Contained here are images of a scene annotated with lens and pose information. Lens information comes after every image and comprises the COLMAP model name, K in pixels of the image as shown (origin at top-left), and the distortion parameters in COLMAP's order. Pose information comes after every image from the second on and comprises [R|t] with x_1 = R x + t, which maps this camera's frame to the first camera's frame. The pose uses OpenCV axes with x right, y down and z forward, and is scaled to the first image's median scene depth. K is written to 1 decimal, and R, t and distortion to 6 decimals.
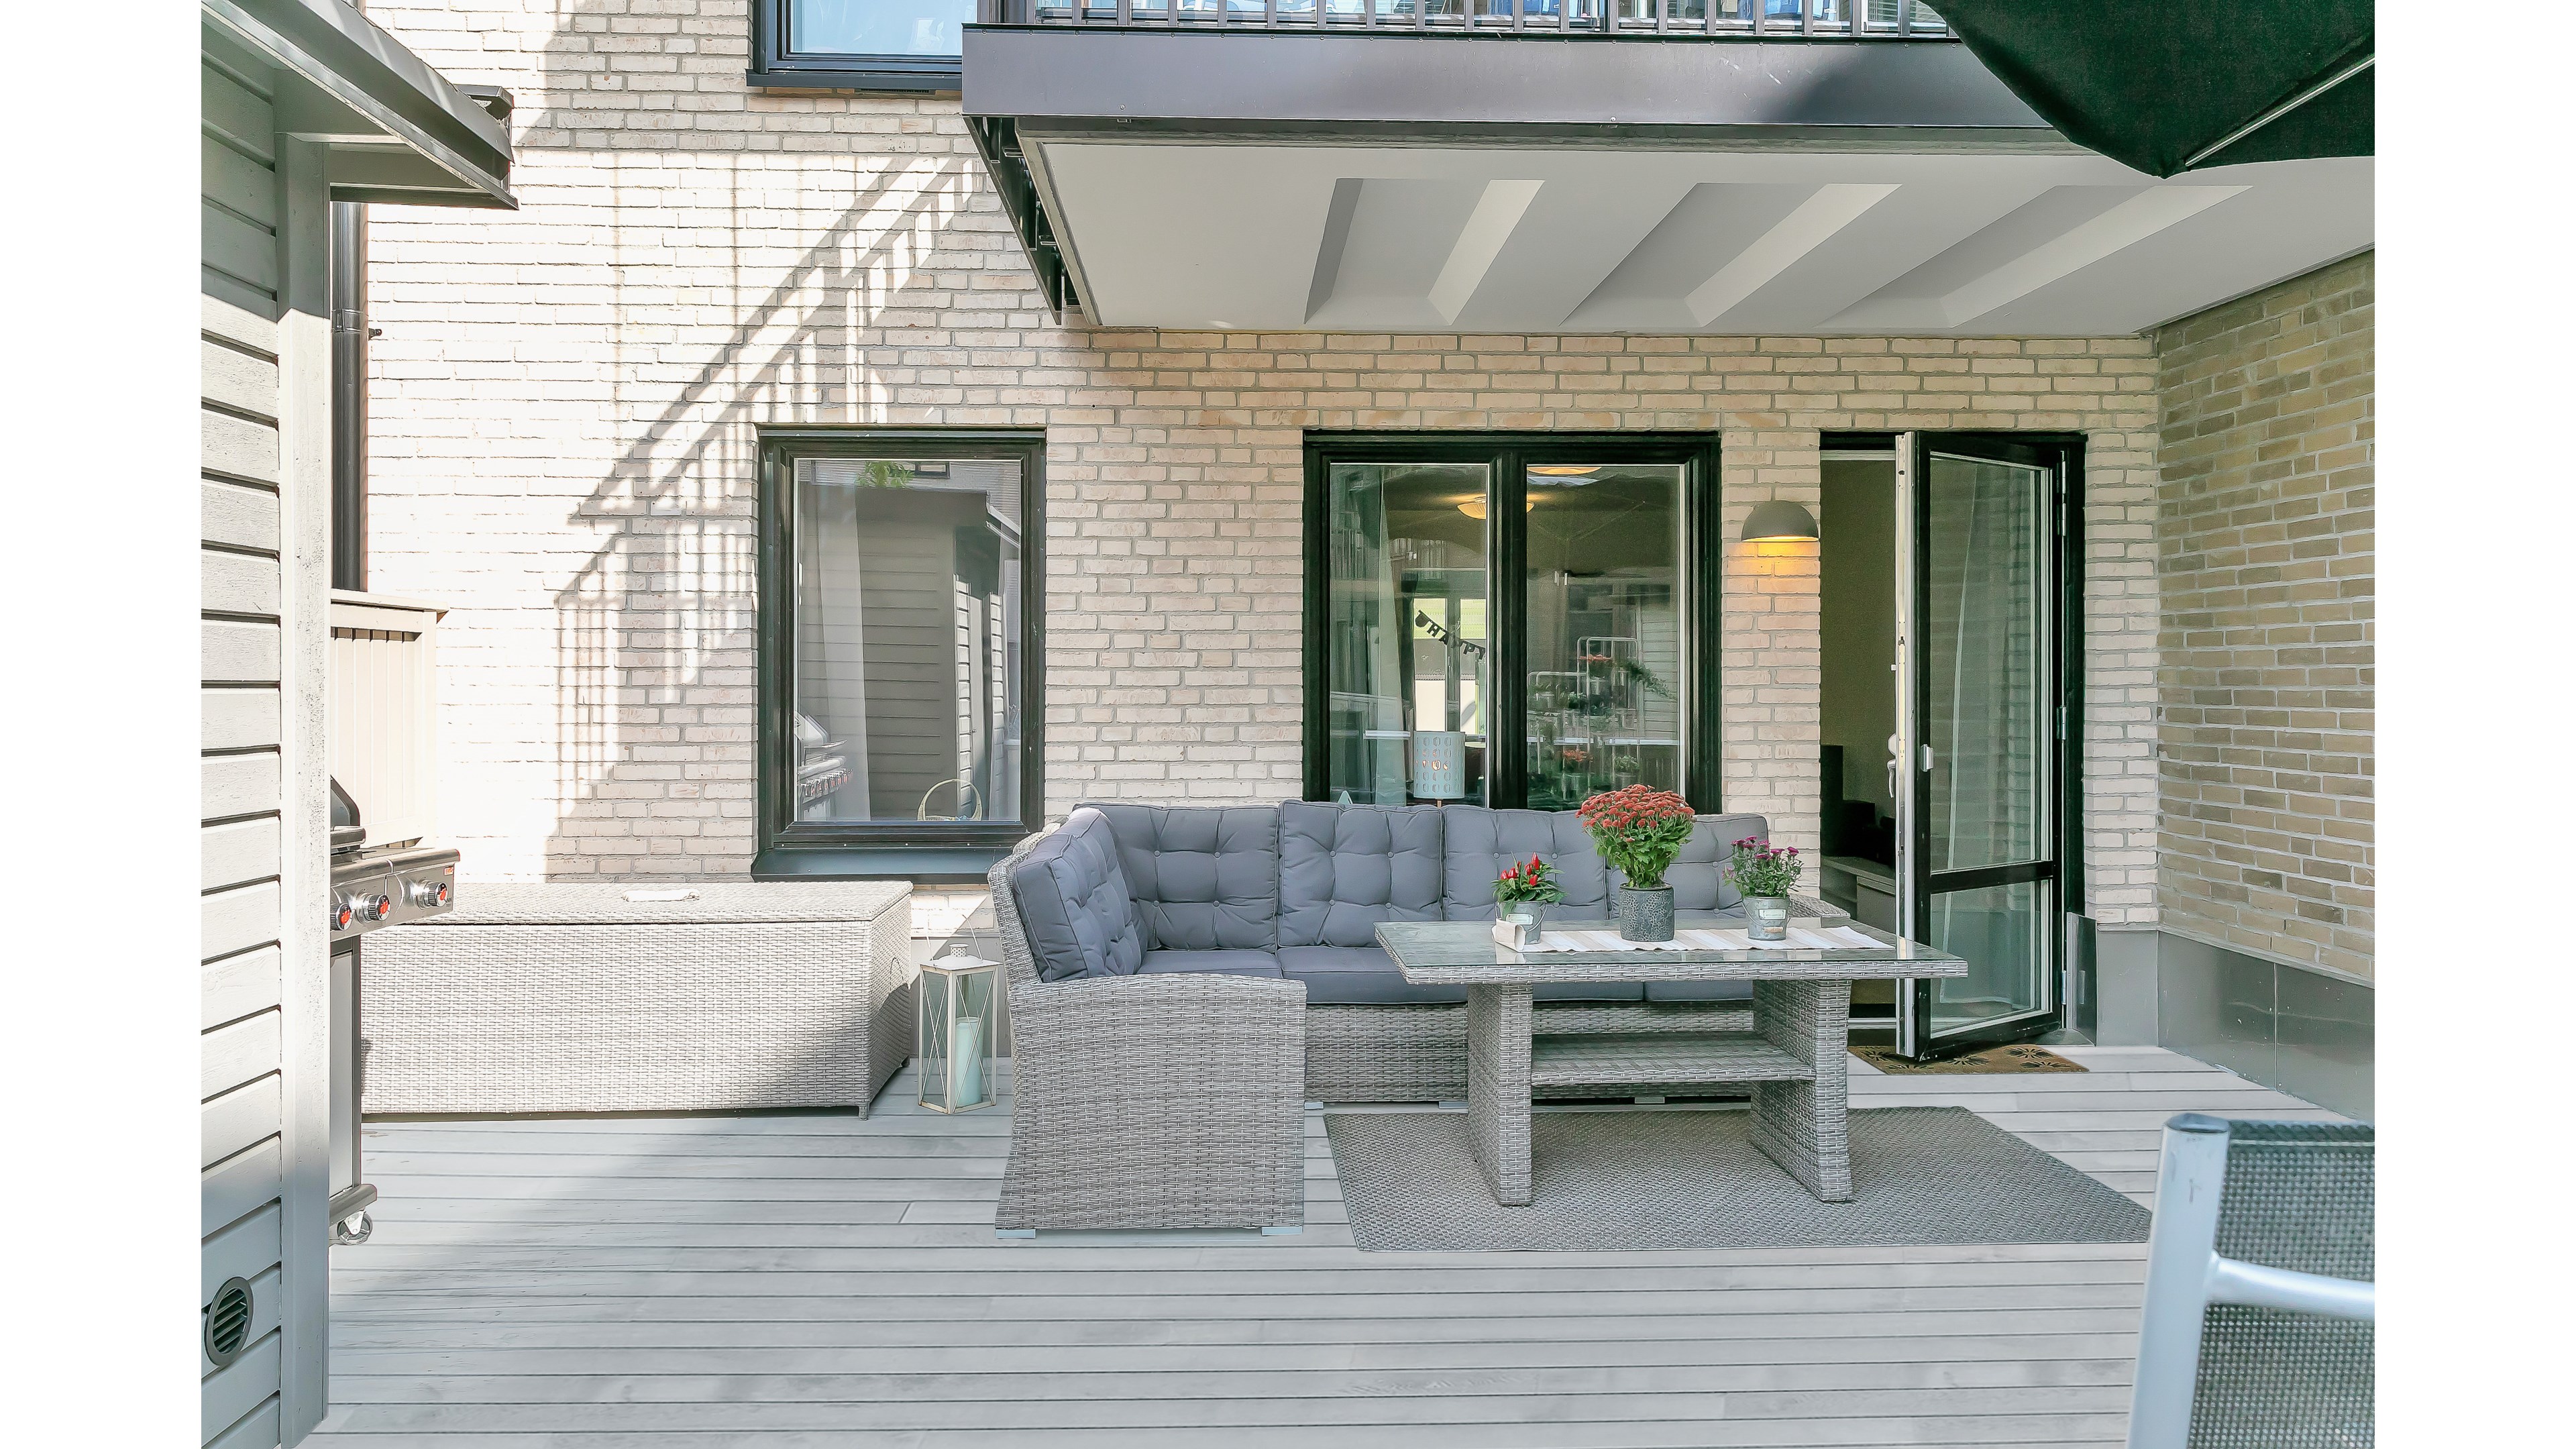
lens RADIAL K [[1718.9, 0, 1298.9], [0, 1718.9, 689.4], [0, 0, 1]] dist [0.019807, -0.010325]
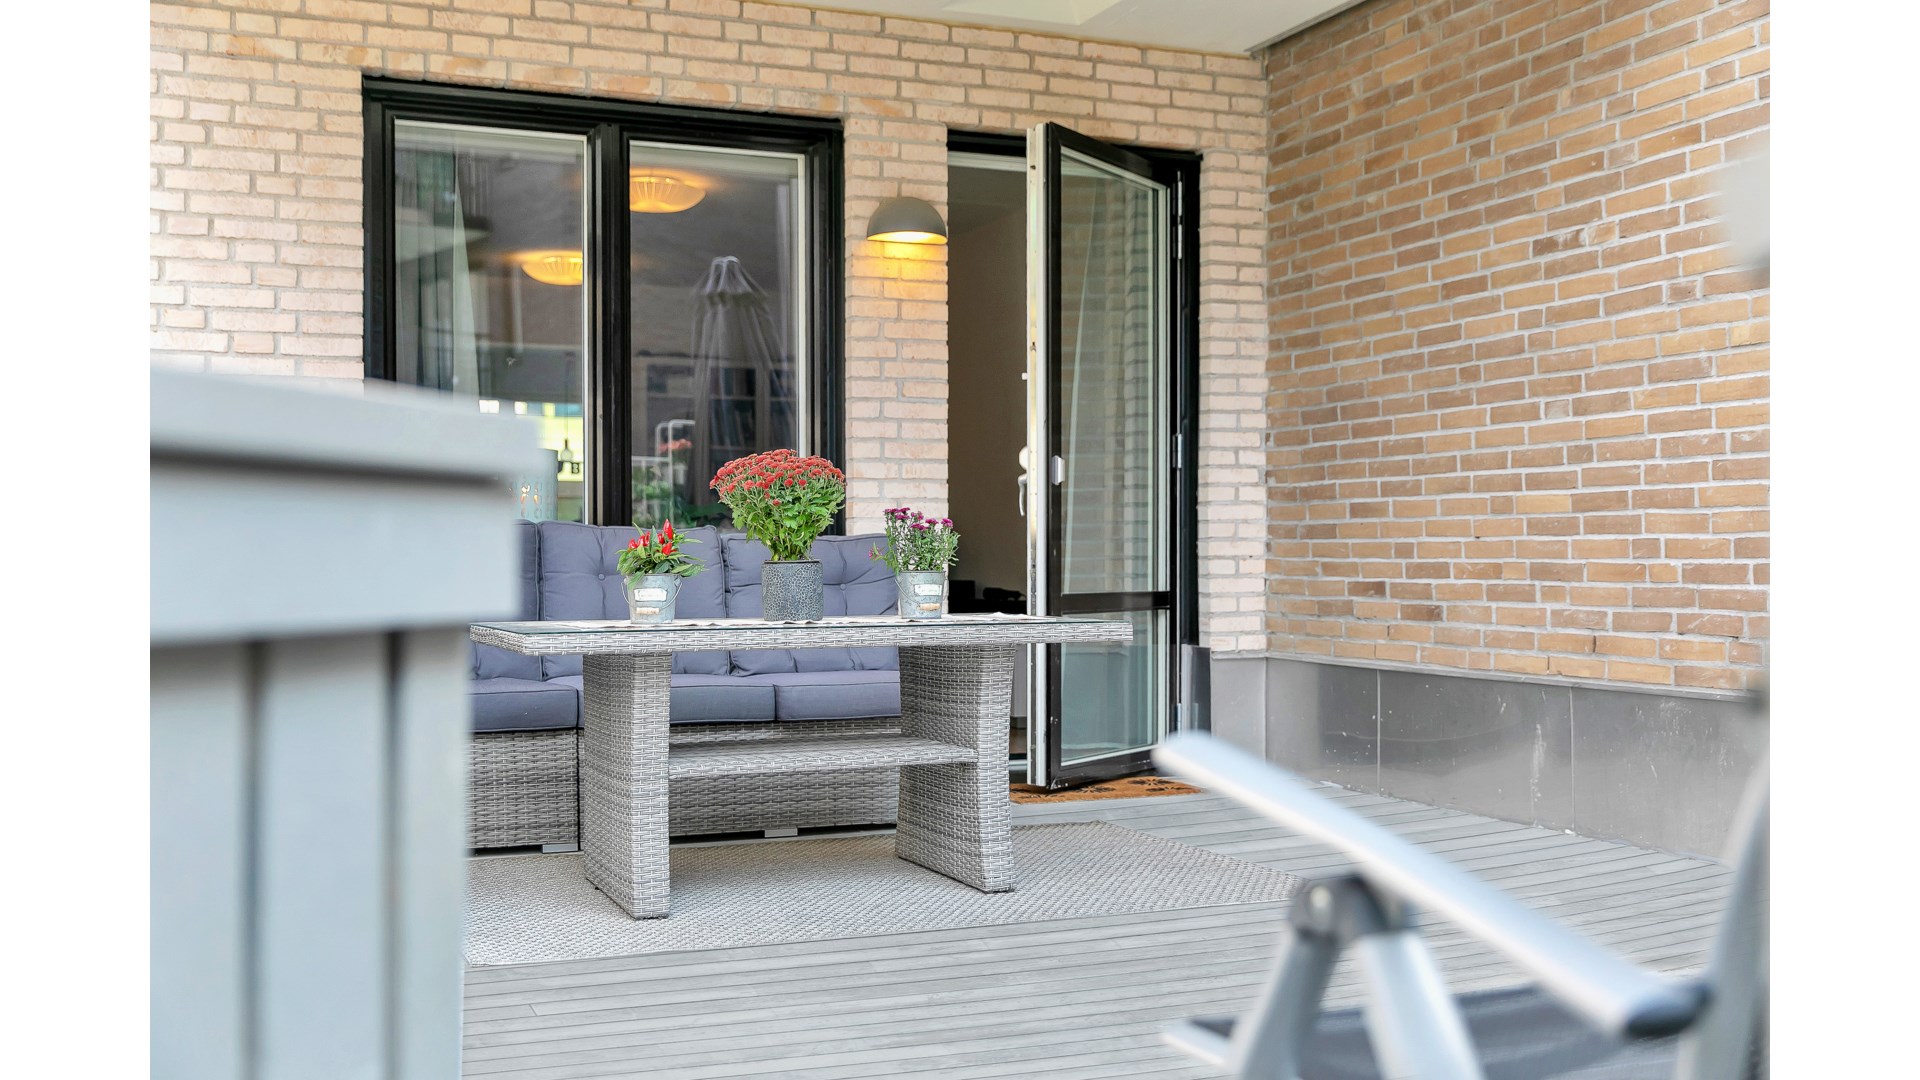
lens RADIAL K [[1828.8, 0, 957.5], [0, 1828.8, 589.0], [0, 0, 1]] dist [0.007627, 0.000000]
pose [[0.942493, -0.006378, 0.334166, -0.024033], [0.001336, 0.999882, 0.015317, 0.087173], [-0.334224, -0.013990, 0.942390, 0.067291]]
